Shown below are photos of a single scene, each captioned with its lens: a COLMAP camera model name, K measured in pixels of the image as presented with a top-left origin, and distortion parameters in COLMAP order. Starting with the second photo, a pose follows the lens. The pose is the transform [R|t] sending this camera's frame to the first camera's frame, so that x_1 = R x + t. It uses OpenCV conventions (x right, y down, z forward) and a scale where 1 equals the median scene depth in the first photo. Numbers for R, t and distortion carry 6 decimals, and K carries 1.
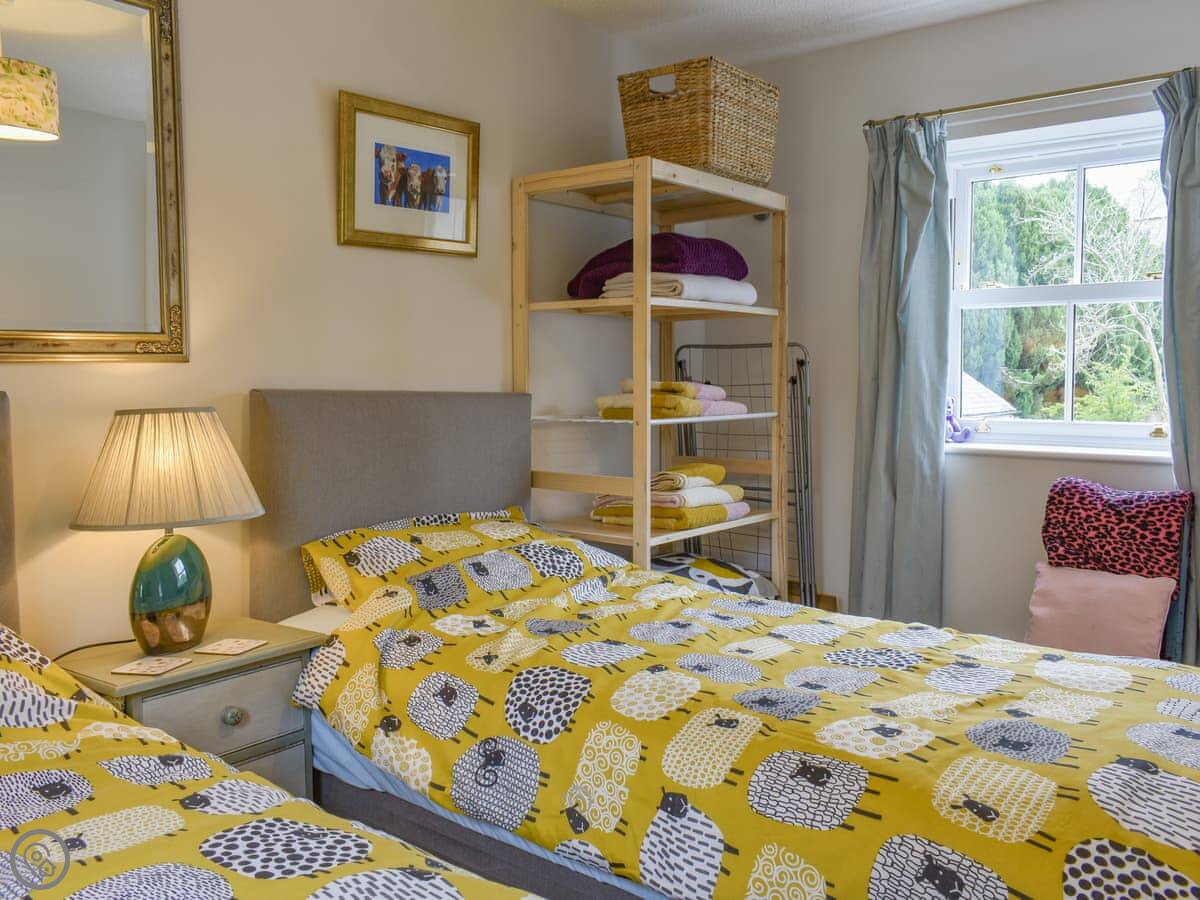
lens RADIAL K [[1034.9, 0, 600.6], [0, 1034.9, 424.0], [0, 0, 1]] dist [0.017953, 0.006893]
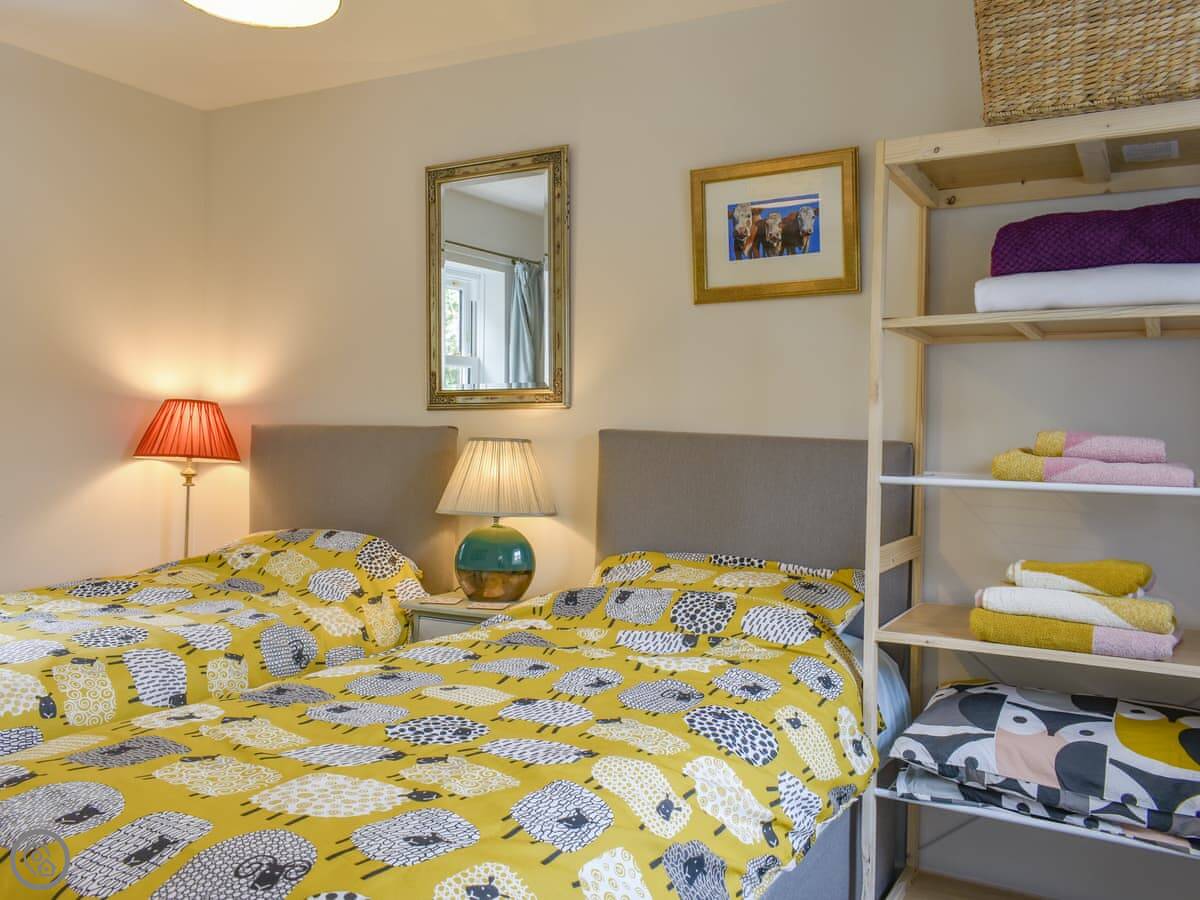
lens RADIAL K [[1034.9, 0, 600.6], [0, 1034.9, 424.0], [0, 0, 1]] dist [0.017953, 0.006893]
pose [[0.152769, -0.002268, -0.988259, 0.829194], [-0.063515, 0.997907, -0.012108, -0.020977], [0.986219, 0.064619, 0.152305, 0.713400]]
